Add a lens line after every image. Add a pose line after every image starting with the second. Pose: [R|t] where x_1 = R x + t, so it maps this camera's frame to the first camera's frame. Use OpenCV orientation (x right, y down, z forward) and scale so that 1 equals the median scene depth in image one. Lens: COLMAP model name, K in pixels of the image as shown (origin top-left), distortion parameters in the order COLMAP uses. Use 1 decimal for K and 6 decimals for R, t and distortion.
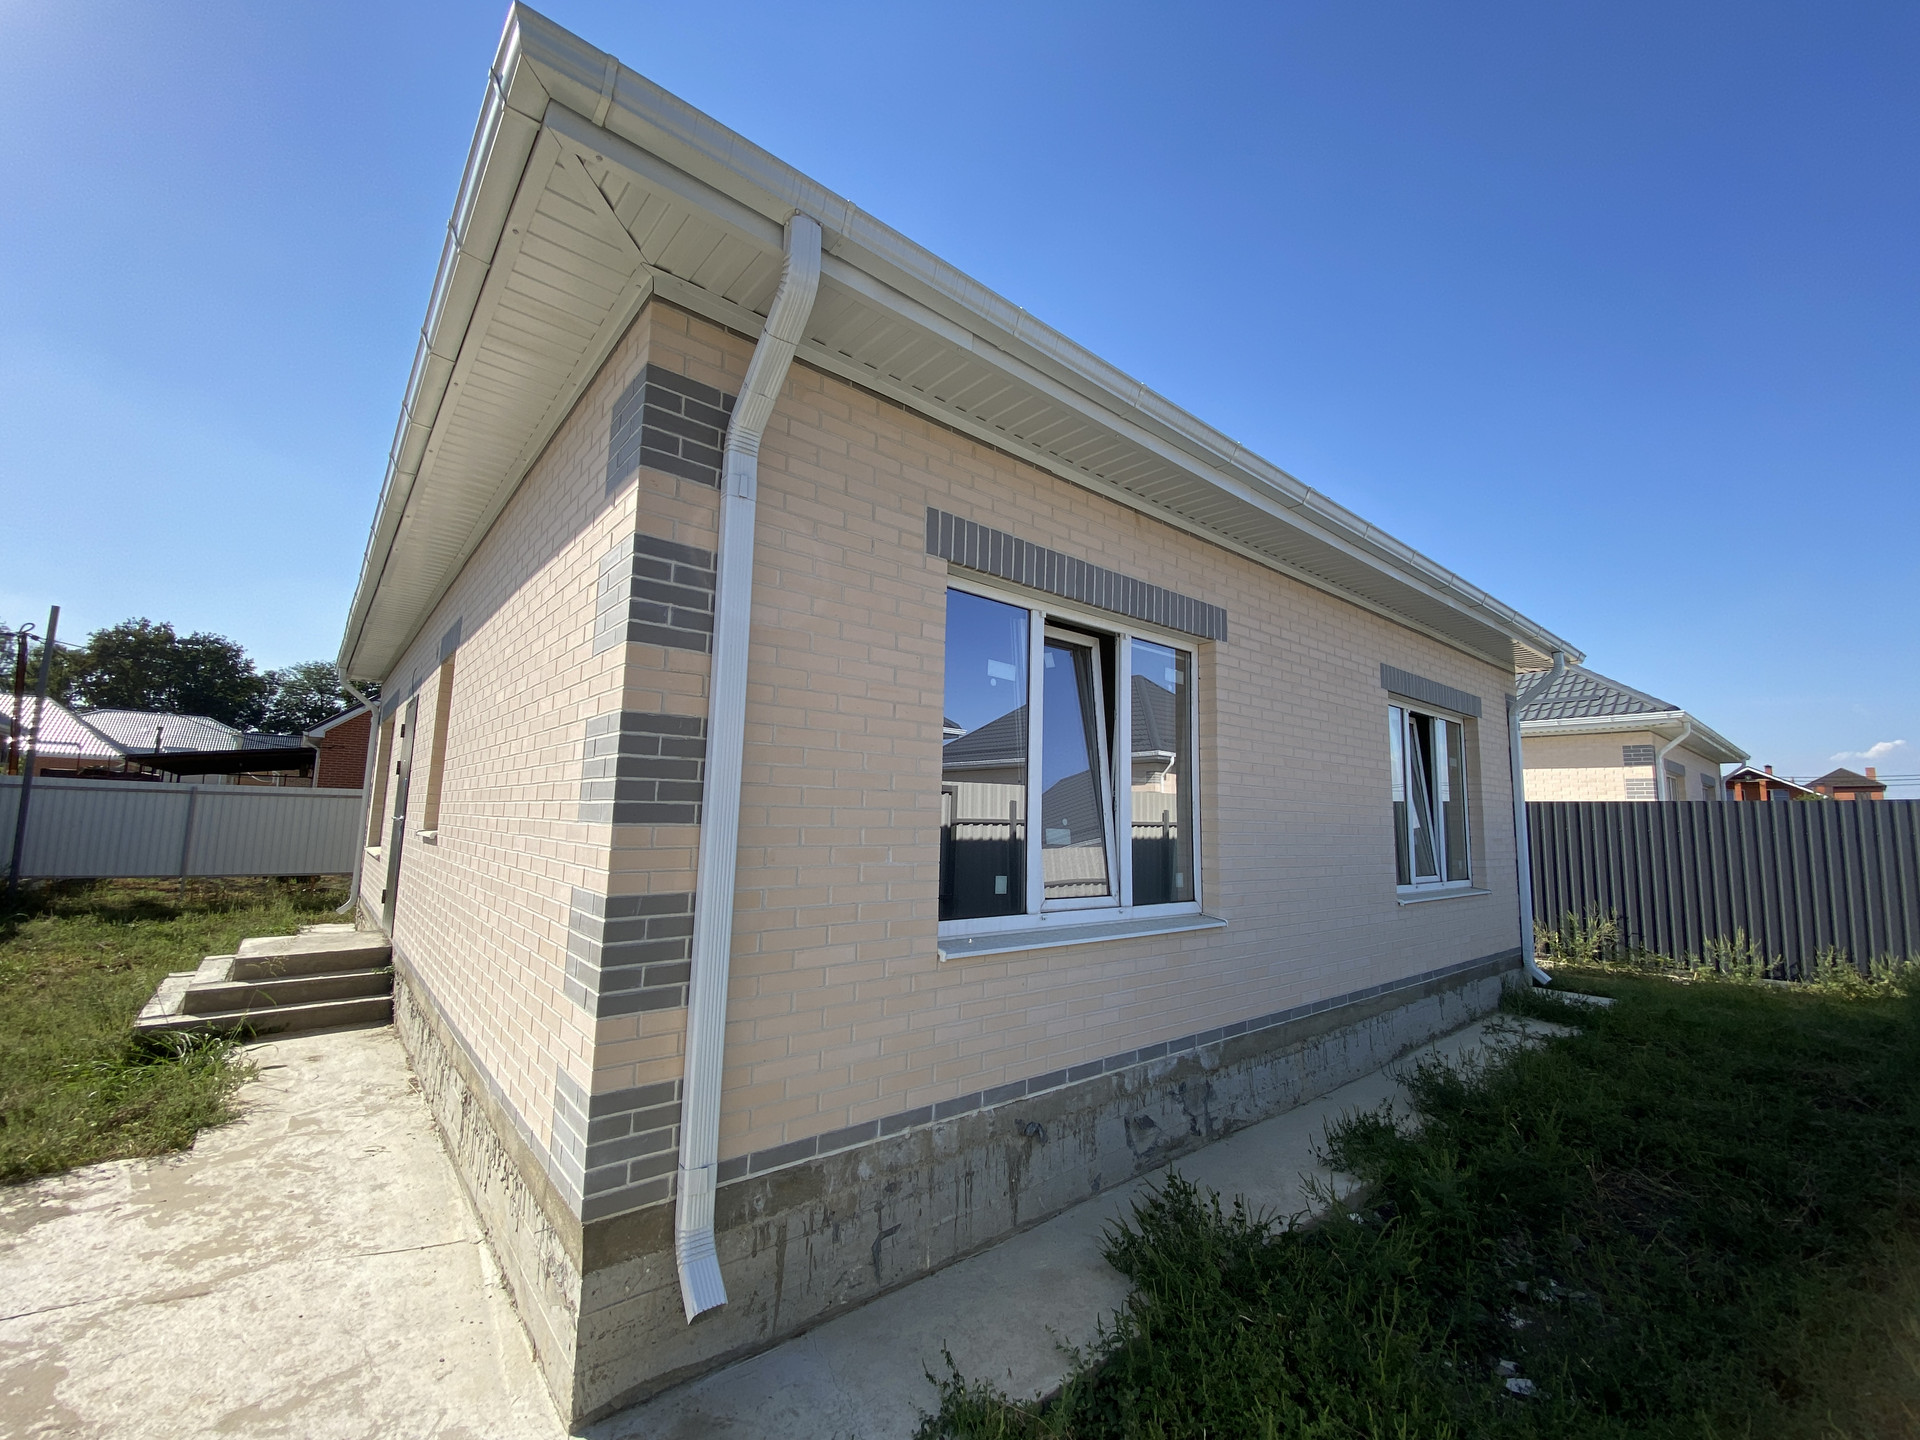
lens RADIAL K [[776.0, 0, 966.0], [0, 776.0, 719.4], [0, 0, 1]] dist [0.030837, -0.025687]
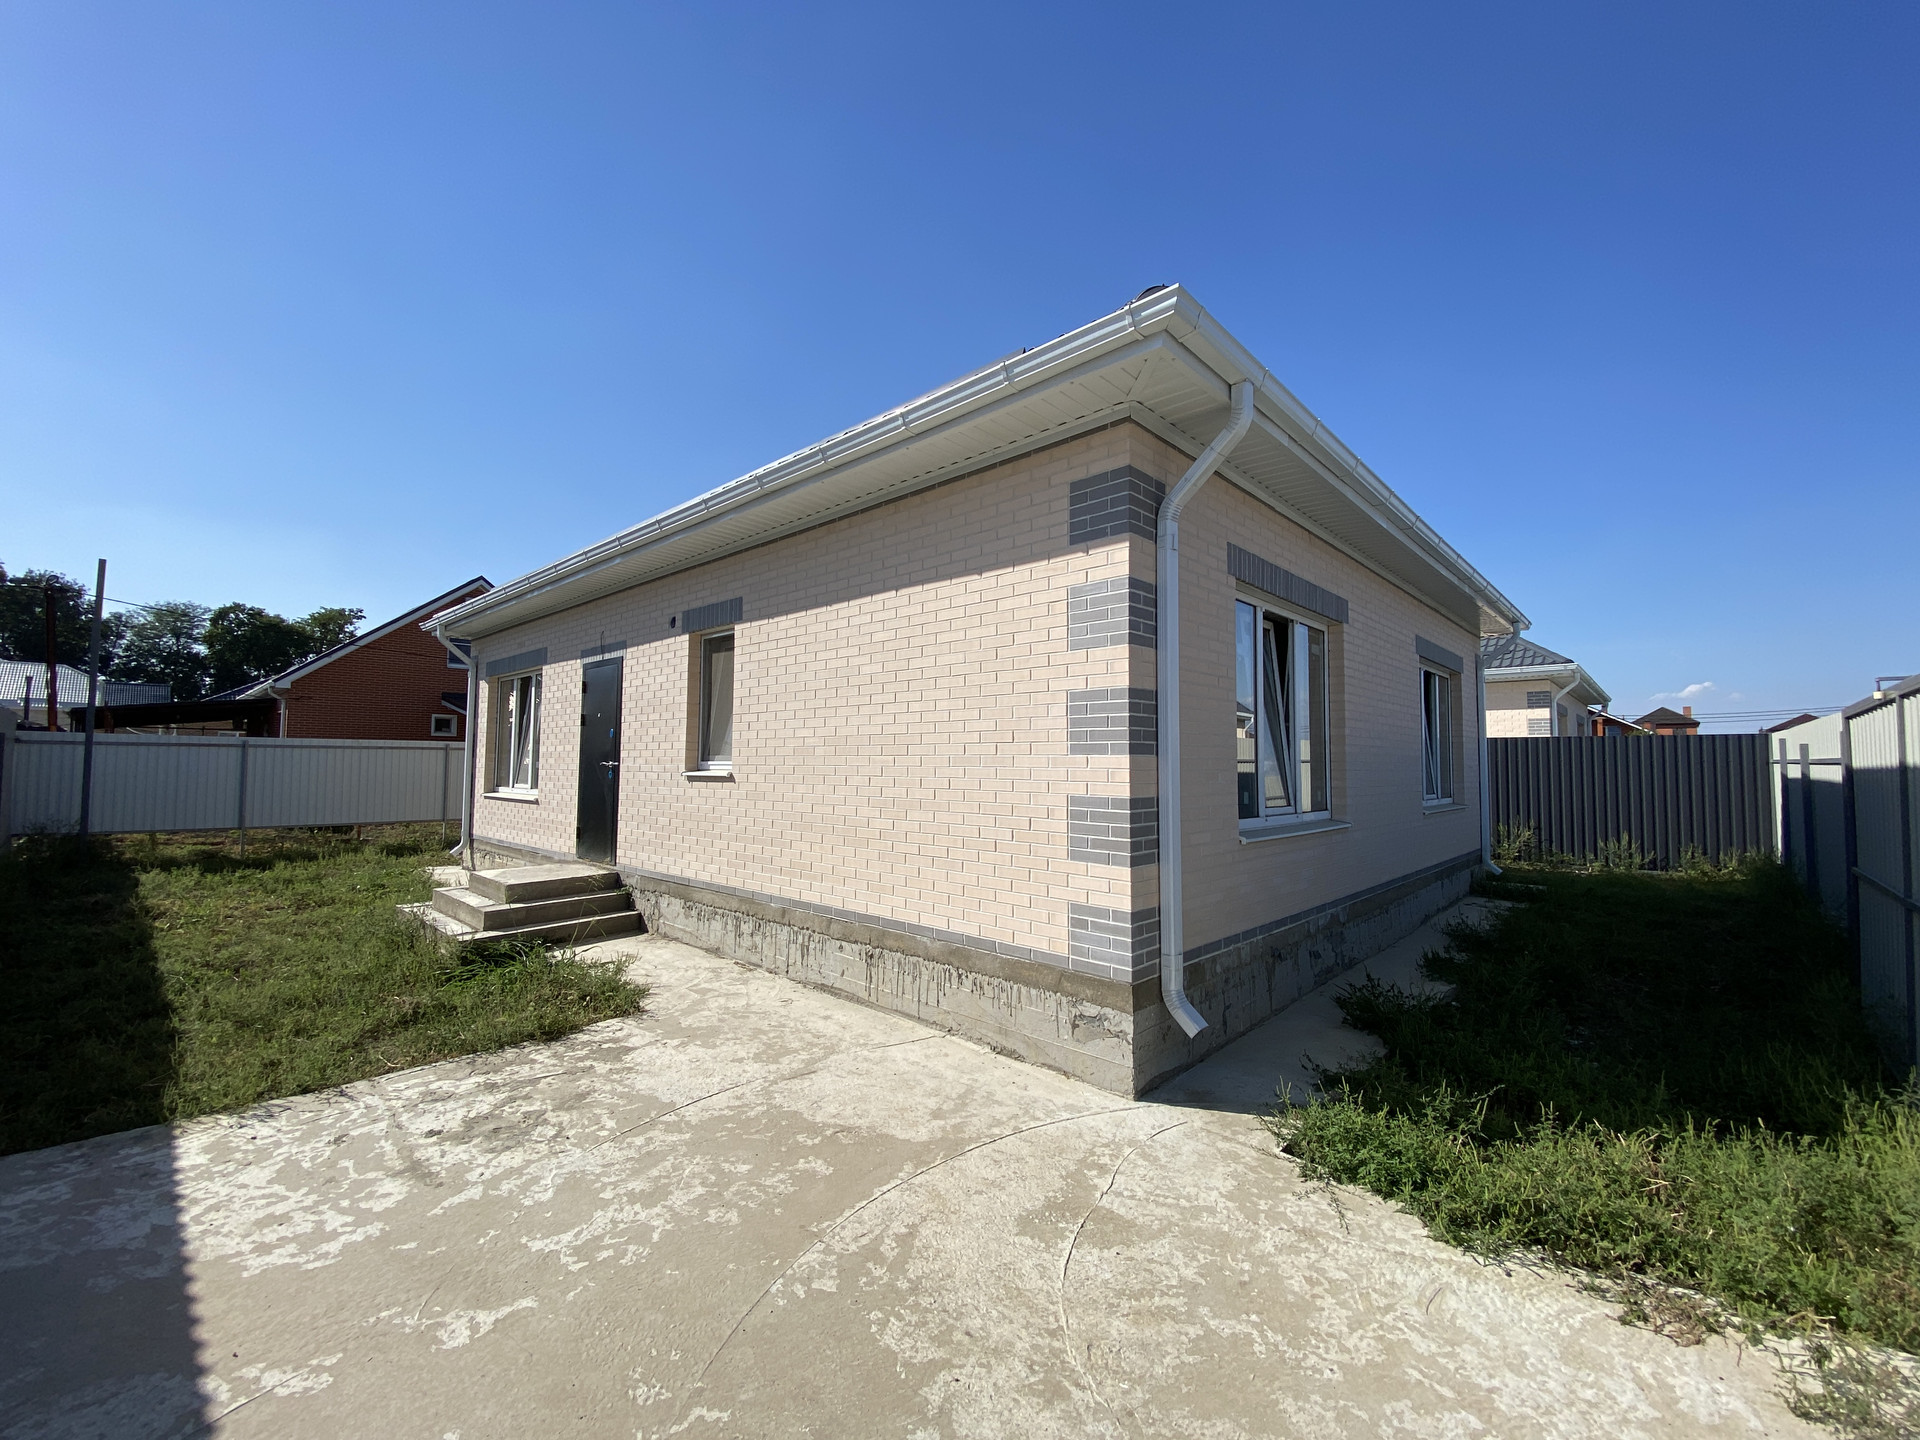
lens RADIAL K [[776.0, 0, 966.0], [0, 776.0, 719.4], [0, 0, 1]] dist [0.030837, -0.025687]
pose [[0.992506, -0.009523, 0.121825, -0.402708], [0.000856, 0.997476, 0.070998, -0.024495], [-0.122194, -0.070362, 0.990009, -0.236195]]
